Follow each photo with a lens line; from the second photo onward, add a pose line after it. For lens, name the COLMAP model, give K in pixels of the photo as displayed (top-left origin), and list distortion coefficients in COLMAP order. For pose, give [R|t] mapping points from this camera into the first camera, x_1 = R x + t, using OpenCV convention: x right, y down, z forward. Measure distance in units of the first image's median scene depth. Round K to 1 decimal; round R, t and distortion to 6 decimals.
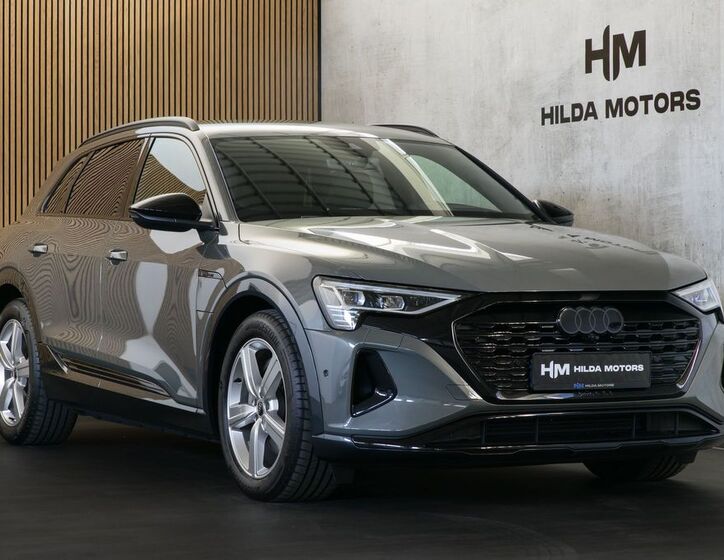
lens RADIAL K [[1930.5, 0, 356.9], [0, 1930.5, 278.7], [0, 0, 1]] dist [-0.037459, 0.000000]
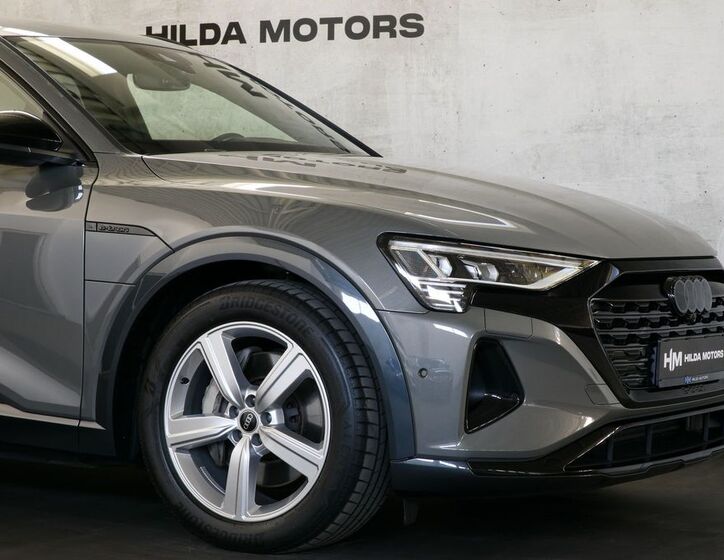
lens RADIAL K [[1882.8, 0, 361.3], [0, 1882.8, 282.2], [0, 0, 1]] dist [-0.050335, 0.000000]
pose [[0.874958, -0.003414, 0.484187, -0.330640], [-0.011513, 0.999546, 0.027852, -0.002764], [-0.484062, -0.029944, 0.874521, 0.367287]]
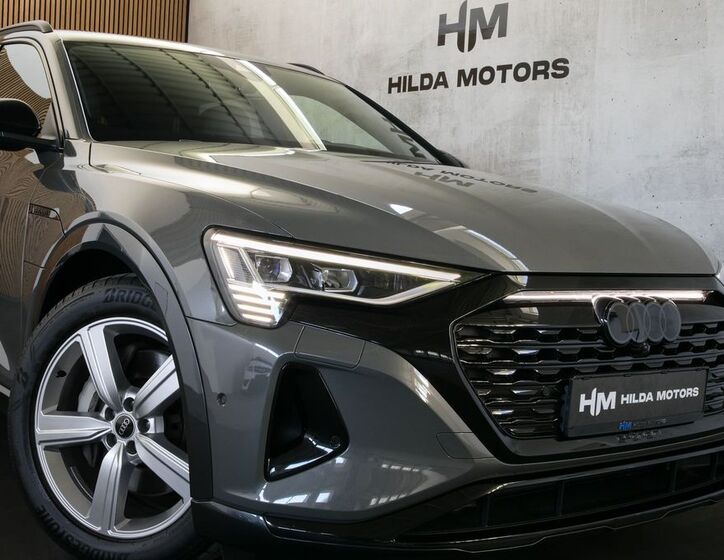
lens RADIAL K [[1014.2, 0, 374.2], [0, 1014.2, 280.3], [0, 0, 1]] dist [0.016087, 0.000000]
pose [[0.981542, 0.046585, 0.185485, -0.026425], [-0.057806, 0.996781, 0.055549, -0.004912], [-0.182300, -0.065246, 0.981076, 0.628183]]
